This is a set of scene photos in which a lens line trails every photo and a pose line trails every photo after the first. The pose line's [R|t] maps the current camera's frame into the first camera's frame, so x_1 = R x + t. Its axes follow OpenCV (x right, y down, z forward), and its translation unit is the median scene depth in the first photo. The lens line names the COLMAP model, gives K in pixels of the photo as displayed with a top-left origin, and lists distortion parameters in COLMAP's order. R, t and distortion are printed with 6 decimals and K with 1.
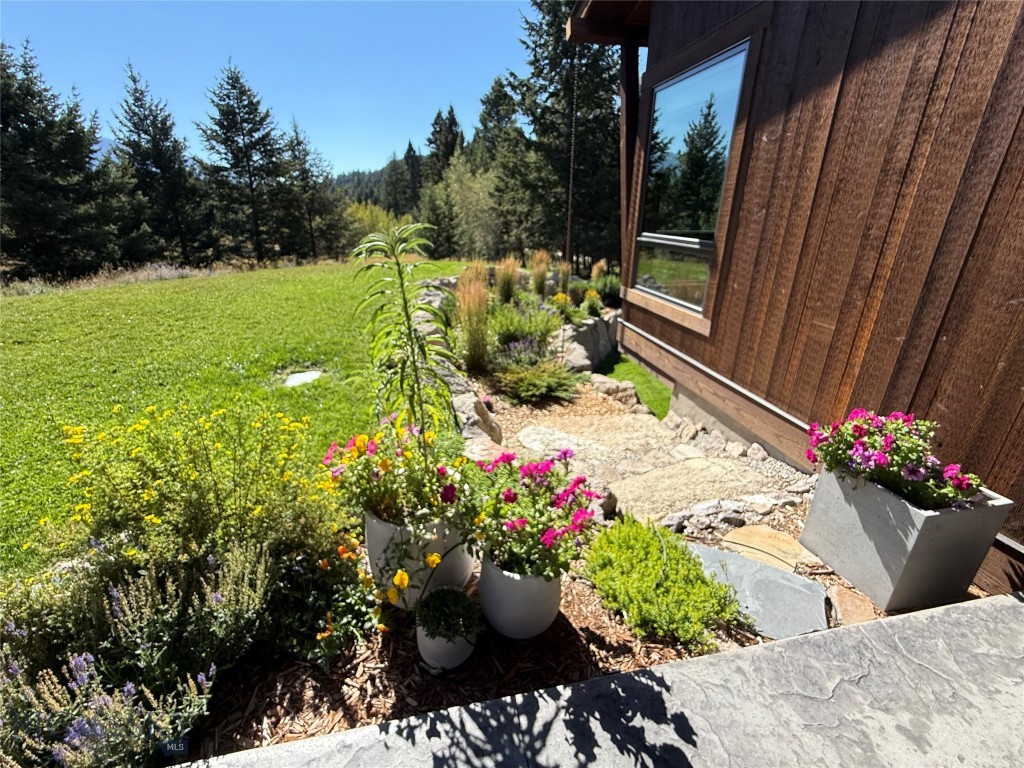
lens RADIAL K [[430.1, 0, 512.0], [0, 430.1, 384.0], [0, 0, 1]] dist [-0.007666, 0.000818]
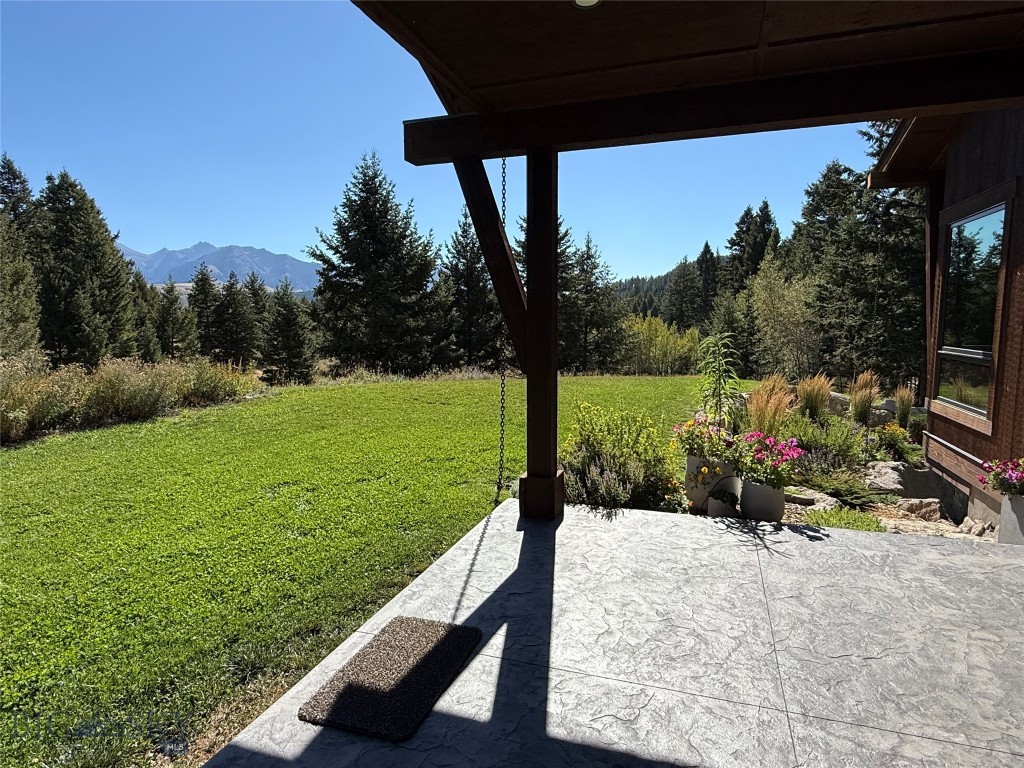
lens RADIAL K [[594.1, 0, 512.0], [0, 594.1, 384.0], [0, 0, 1]] dist [0.002167, 0.002773]
pose [[0.869526, 0.050029, -0.491347, 0.024997], [-0.184571, 0.955691, -0.229322, 0.058063], [0.458103, 0.290090, 0.840232, -0.148904]]
